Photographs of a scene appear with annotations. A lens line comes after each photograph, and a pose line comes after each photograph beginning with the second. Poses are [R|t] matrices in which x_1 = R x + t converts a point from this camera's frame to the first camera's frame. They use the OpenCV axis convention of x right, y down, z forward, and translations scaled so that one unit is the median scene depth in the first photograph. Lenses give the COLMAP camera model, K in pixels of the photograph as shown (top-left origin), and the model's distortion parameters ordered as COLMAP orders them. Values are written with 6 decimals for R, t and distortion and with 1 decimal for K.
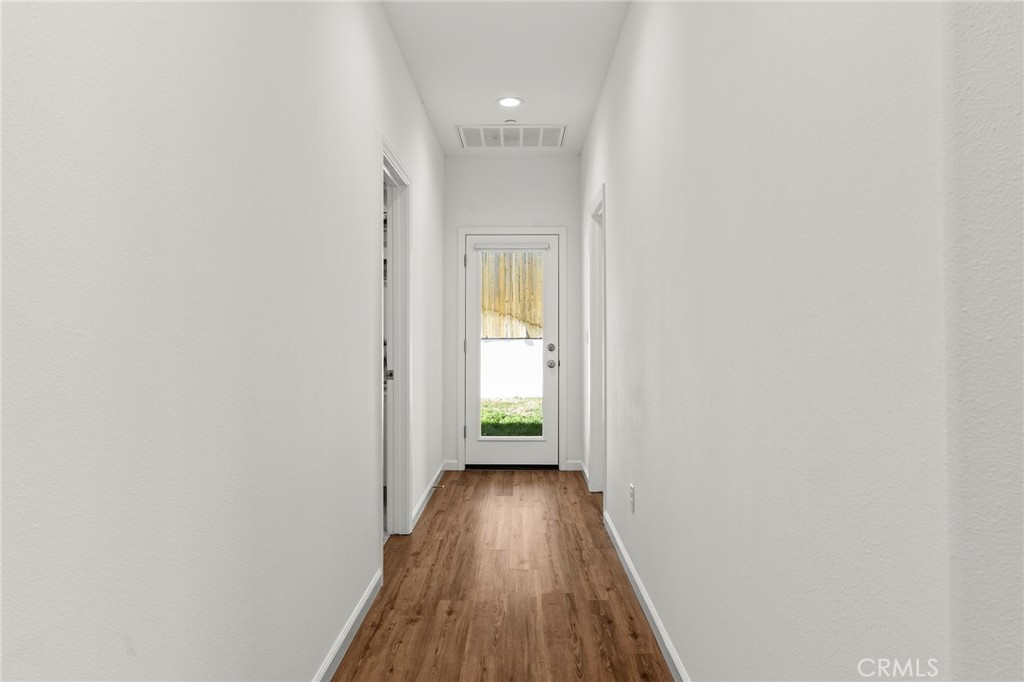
lens RADIAL K [[678.0, 0, 511.7], [0, 678.0, 338.8], [0, 0, 1]] dist [0.000295, 0.000039]
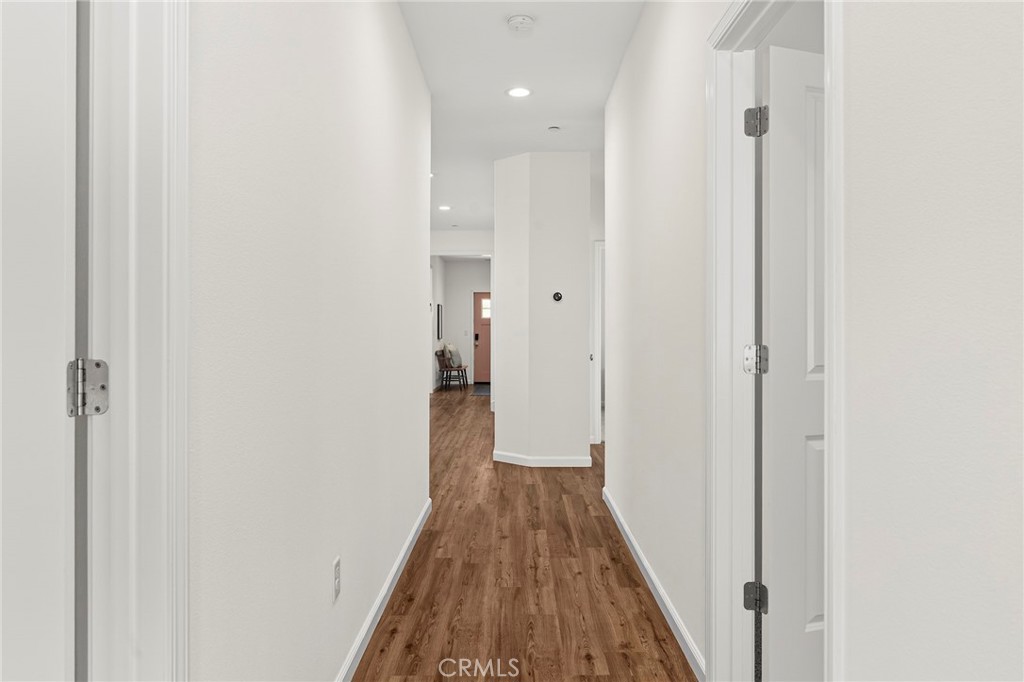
lens RADIAL K [[708.9, 0, 511.7], [0, 708.9, 336.9], [0, 0, 1]] dist [-0.000118, -0.000017]
pose [[-0.999972, 0.001769, -0.007280, 0.013239], [0.001647, 0.999857, 0.016806, -0.016051], [0.007309, 0.016794, -0.999832, 2.059110]]
